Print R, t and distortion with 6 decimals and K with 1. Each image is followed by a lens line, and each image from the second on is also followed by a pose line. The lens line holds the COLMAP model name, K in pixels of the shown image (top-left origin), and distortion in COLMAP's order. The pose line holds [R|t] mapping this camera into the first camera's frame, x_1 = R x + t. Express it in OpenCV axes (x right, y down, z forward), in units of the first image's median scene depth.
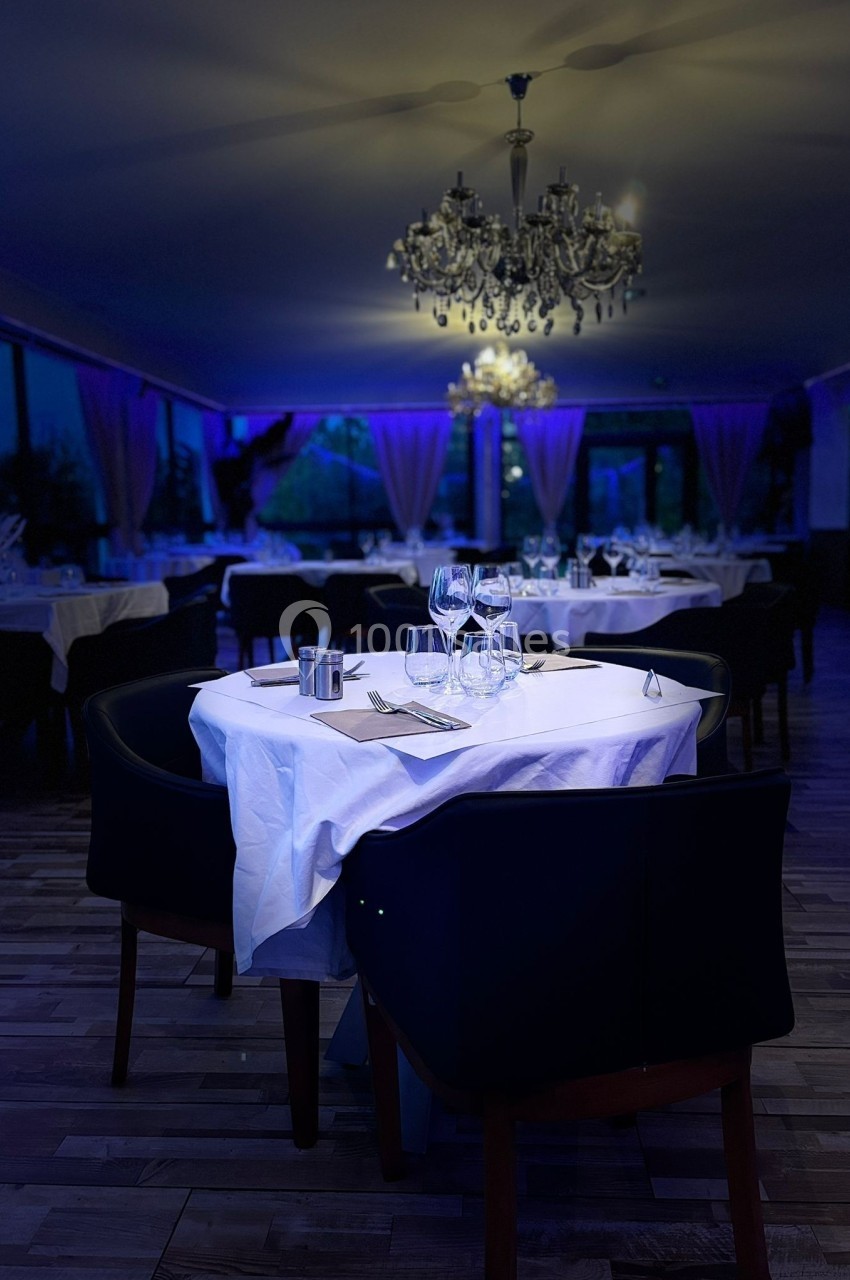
lens RADIAL K [[883.5, 0, 425.0], [0, 883.5, 640.0], [0, 0, 1]] dist [0.060427, -0.083900]
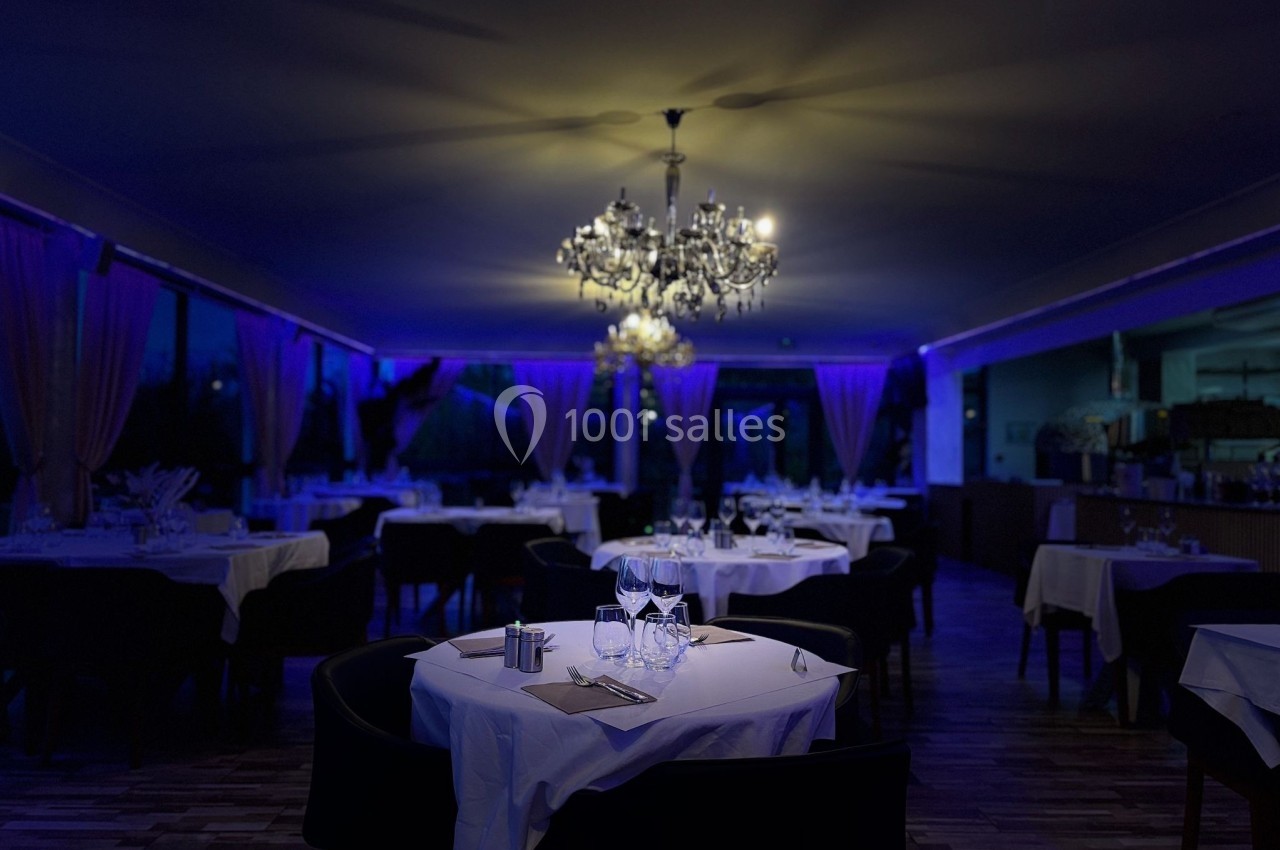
lens RADIAL K [[887.3, 0, 627.3], [0, 887.3, 458.3], [0, 0, 1]] dist [0.056169, -0.050499]
pose [[0.996347, 0.029880, 0.080002, -0.037465], [-0.019272, 0.991298, -0.130217, -0.027584], [-0.083197, 0.128200, 0.988253, -0.097238]]
